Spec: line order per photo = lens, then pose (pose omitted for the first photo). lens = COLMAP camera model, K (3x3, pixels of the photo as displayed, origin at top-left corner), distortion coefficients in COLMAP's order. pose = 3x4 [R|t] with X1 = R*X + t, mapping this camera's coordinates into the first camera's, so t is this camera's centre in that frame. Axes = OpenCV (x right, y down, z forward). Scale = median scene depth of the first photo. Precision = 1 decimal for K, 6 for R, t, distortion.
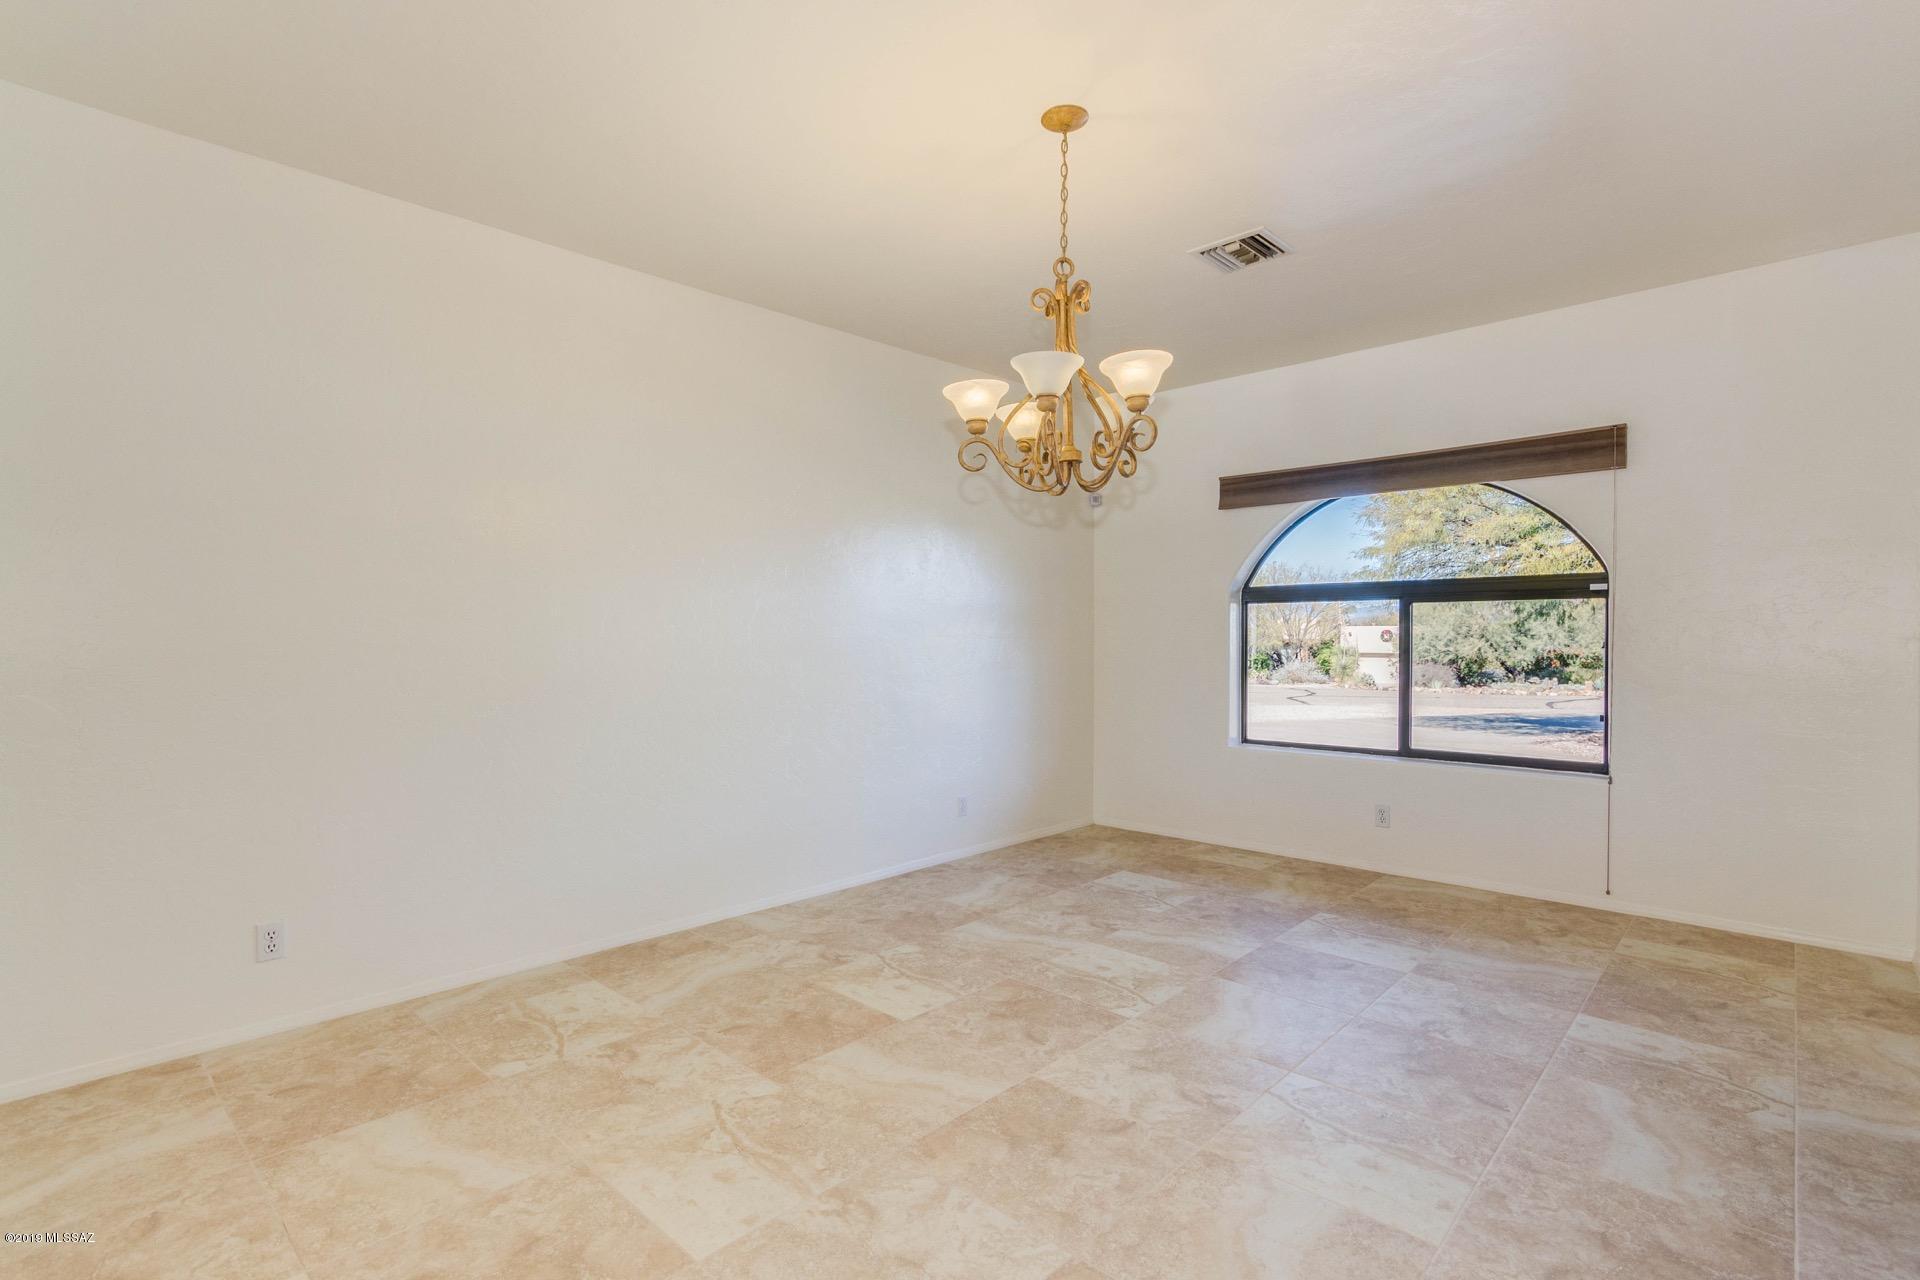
lens RADIAL K [[896.0, 0, 966.8], [0, 896.0, 648.4], [0, 0, 1]] dist [0.000795, 0.002750]
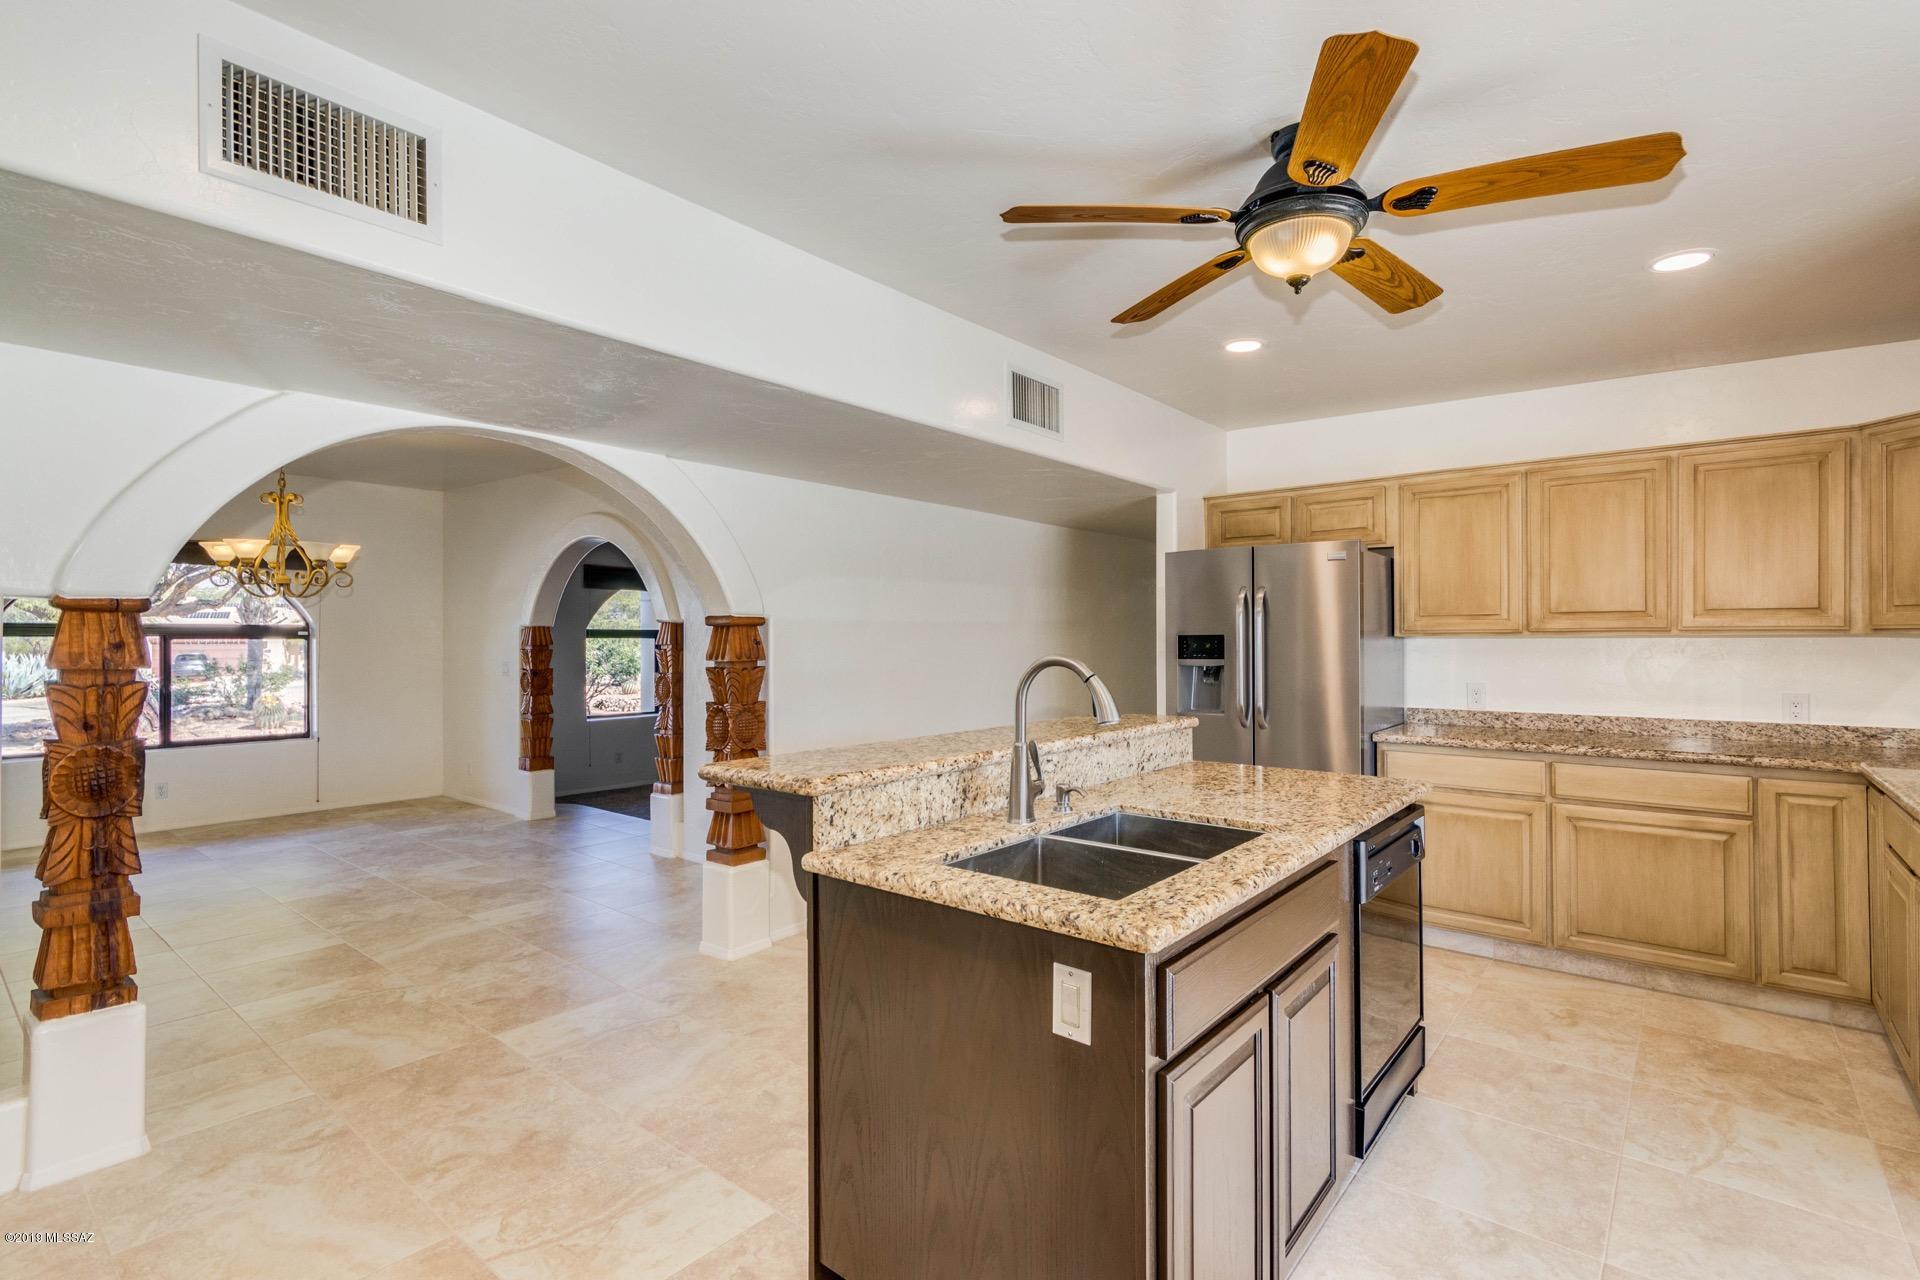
lens RADIAL K [[896.0, 0, 961.7], [0, 896.0, 641.0], [0, 0, 1]] dist [0.000795, 0.002750]
pose [[-0.047154, -0.004006, 0.998880, -1.306506], [0.012323, 0.999914, 0.004591, -0.052305], [-0.998812, 0.012526, -0.047100, -0.254648]]
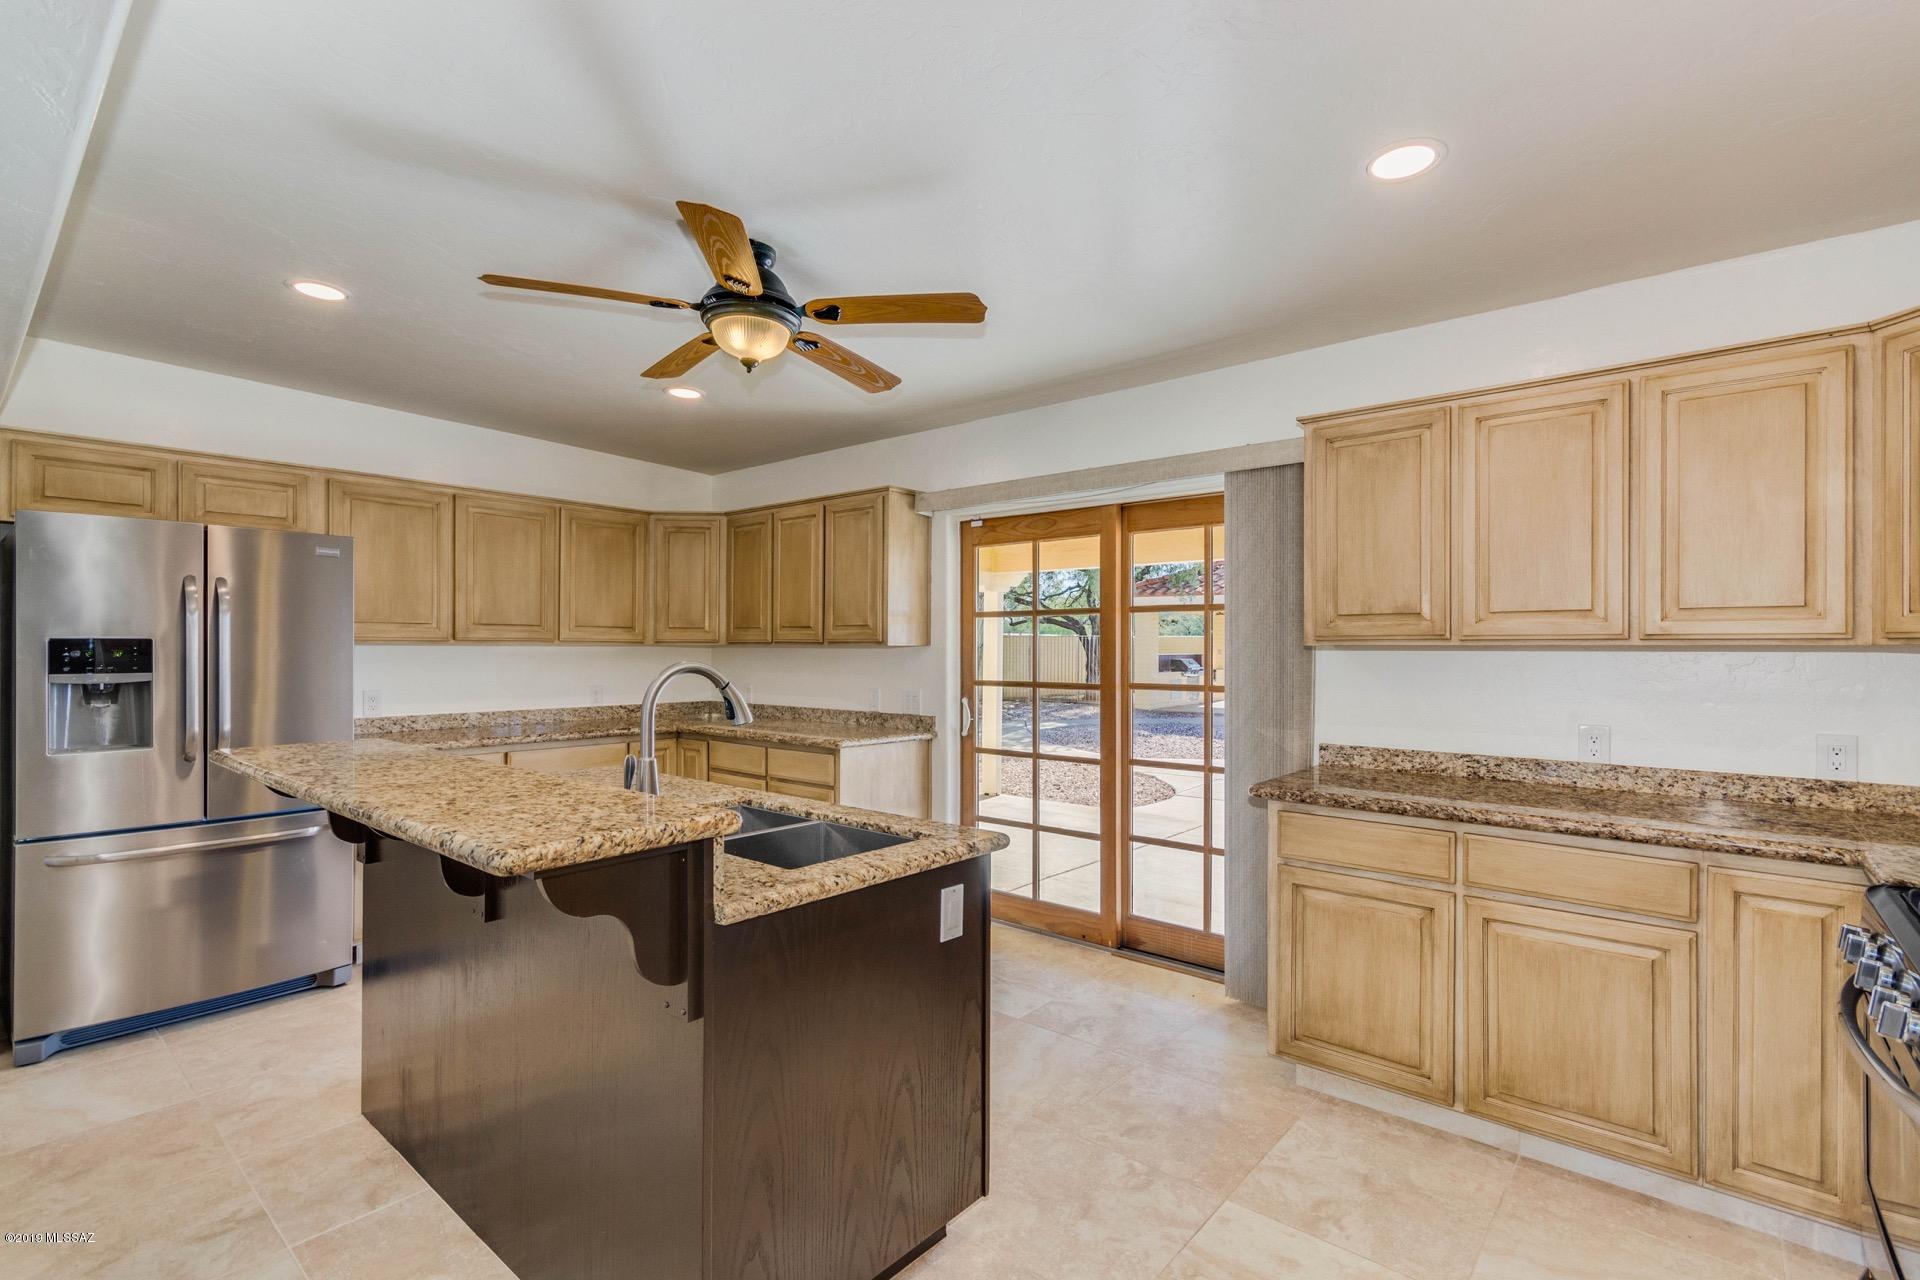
lens RADIAL K [[896.0, 0, 962.5], [0, 896.0, 644.0], [0, 0, 1]] dist [0.000795, 0.002750]
pose [[-0.999523, -0.006930, -0.030101, -0.901302], [-0.007060, 0.999966, 0.004198, -0.054488], [0.030071, 0.004408, -0.999538, 0.221135]]
